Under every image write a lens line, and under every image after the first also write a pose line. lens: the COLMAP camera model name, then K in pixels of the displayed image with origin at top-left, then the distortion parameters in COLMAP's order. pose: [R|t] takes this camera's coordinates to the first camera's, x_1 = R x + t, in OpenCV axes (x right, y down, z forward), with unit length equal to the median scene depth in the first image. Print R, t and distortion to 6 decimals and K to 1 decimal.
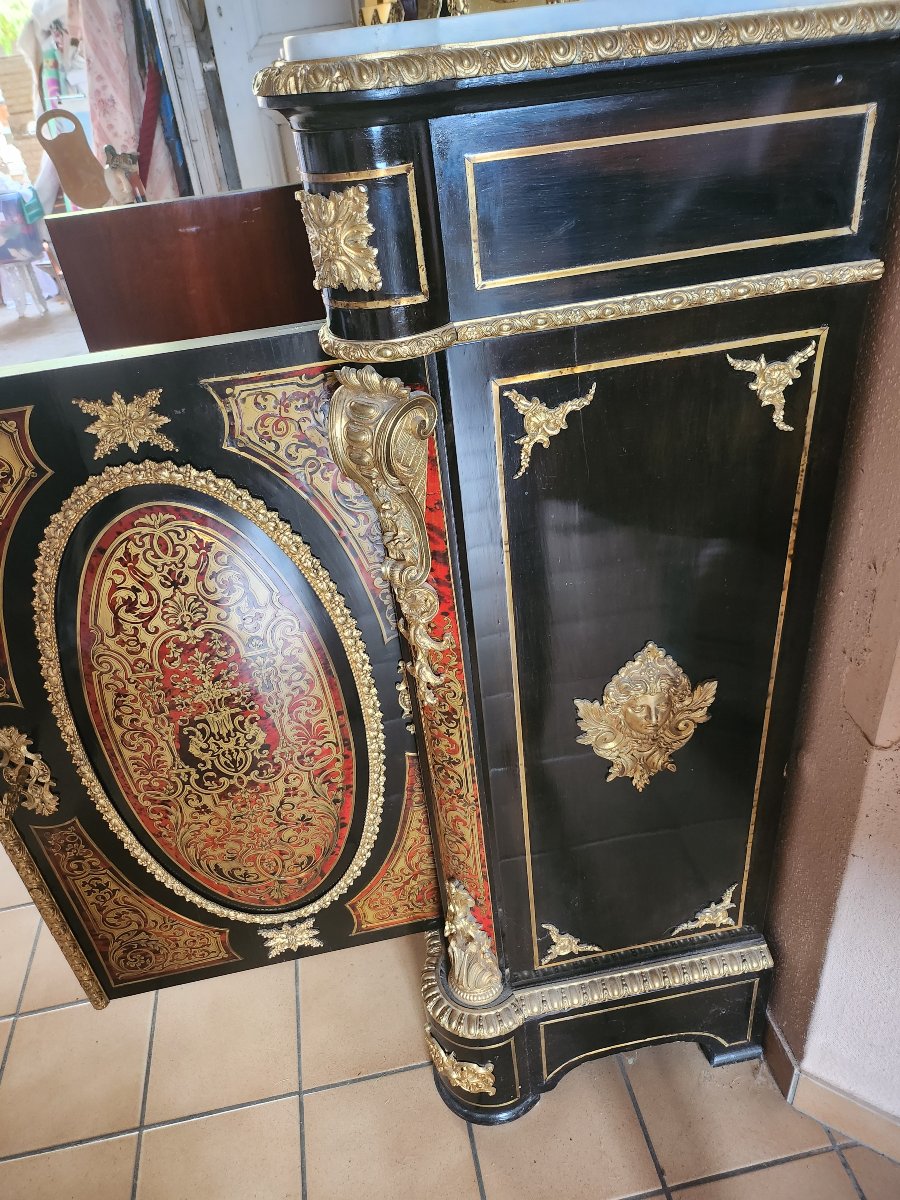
lens RADIAL K [[858.2, 0, 443.3], [0, 858.2, 624.8], [0, 0, 1]] dist [0.068404, -0.074610]
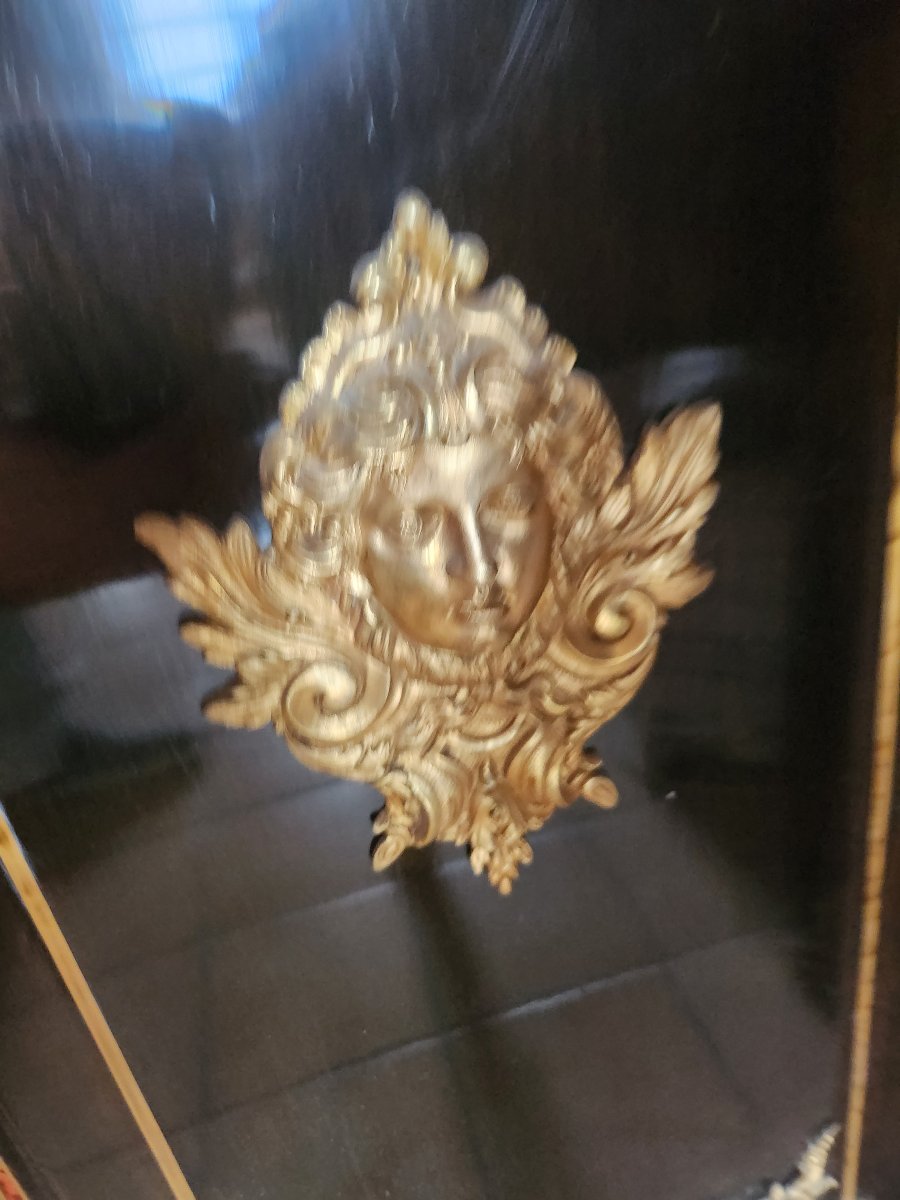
lens RADIAL K [[858.2, 0, 443.3], [0, 858.2, 624.8], [0, 0, 1]] dist [0.068404, -0.074610]
pose [[0.993801, -0.098154, 0.052204, 0.213392], [0.104641, 0.984451, -0.141087, 0.152143], [-0.037544, 0.145675, 0.988620, 0.745905]]
